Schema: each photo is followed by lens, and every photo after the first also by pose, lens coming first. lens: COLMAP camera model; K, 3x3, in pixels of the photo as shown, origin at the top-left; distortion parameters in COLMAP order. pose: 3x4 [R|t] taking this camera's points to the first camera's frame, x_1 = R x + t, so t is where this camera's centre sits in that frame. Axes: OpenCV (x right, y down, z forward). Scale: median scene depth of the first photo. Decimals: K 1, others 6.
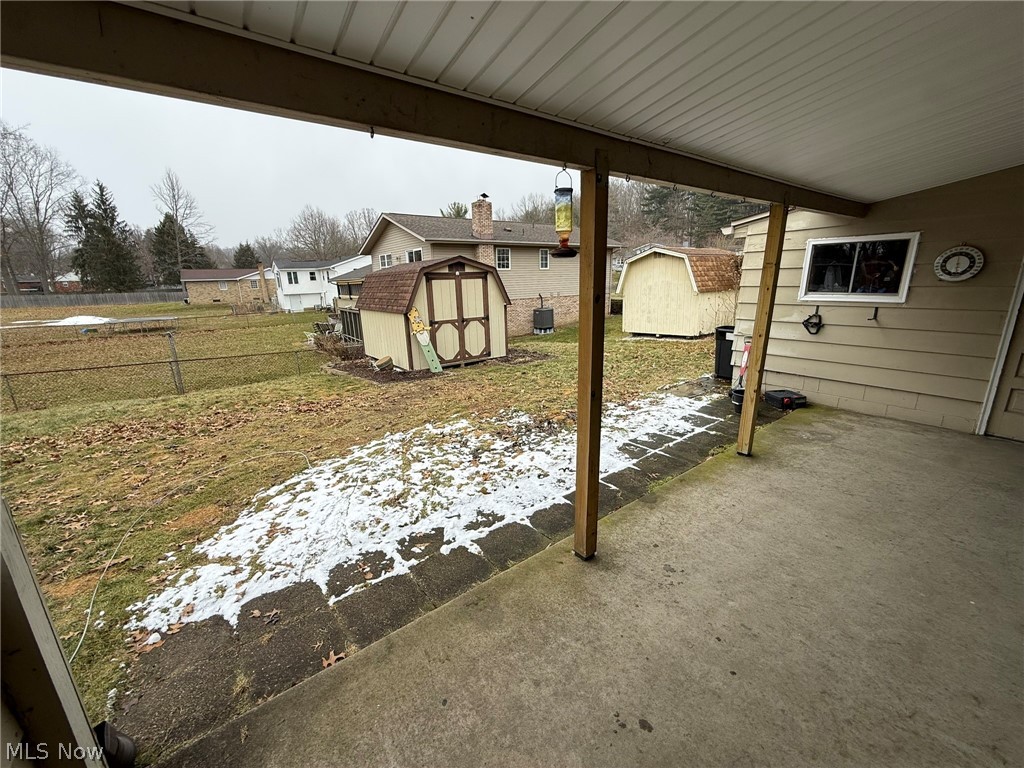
lens RADIAL K [[406.0, 0, 514.7], [0, 406.0, 384.4], [0, 0, 1]] dist [-0.001467, -0.000114]
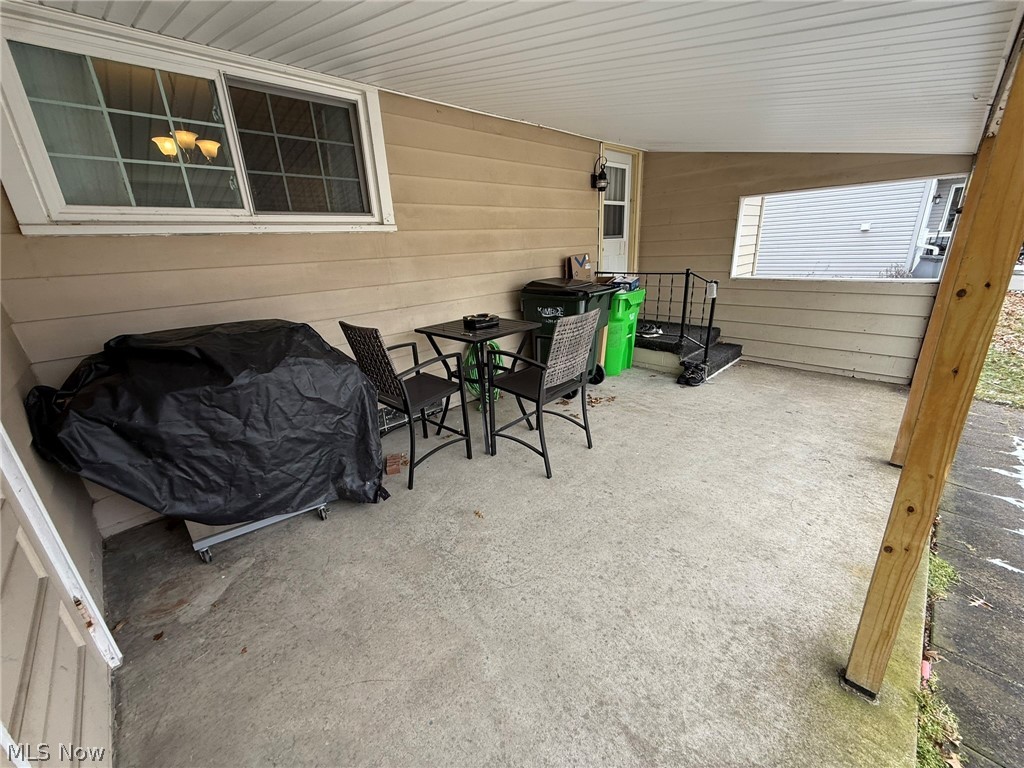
lens RADIAL K [[406.0, 0, 514.7], [0, 406.0, 384.4], [0, 0, 1]] dist [-0.001467, -0.000114]
pose [[-0.988836, 0.112328, -0.097902, 0.853873], [0.039522, 0.831228, 0.554526, -0.305570], [0.143668, 0.544466, -0.826388, 1.040368]]
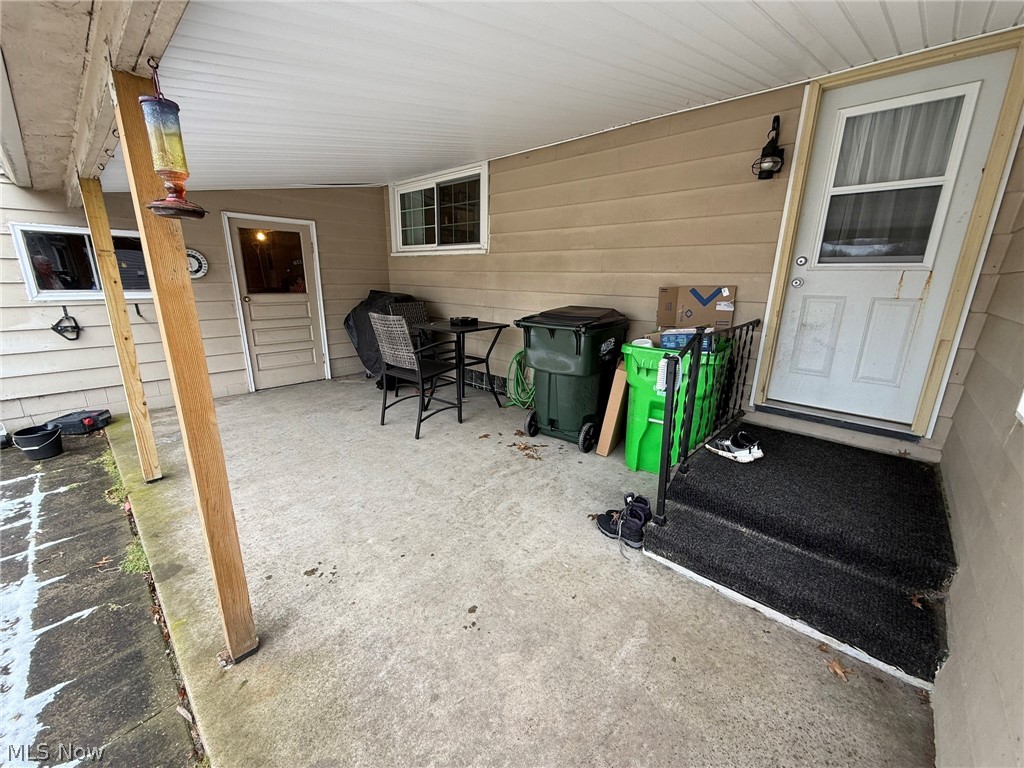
lens RADIAL K [[406.8, 0, 505.8], [0, 406.8, 383.5], [0, 0, 1]] dist [-0.001393, -0.000108]
pose [[-0.164398, -0.229551, 0.959312, -0.288975], [0.240355, 0.933908, 0.264662, -0.057590], [-0.956662, 0.274086, -0.098359, 0.307276]]
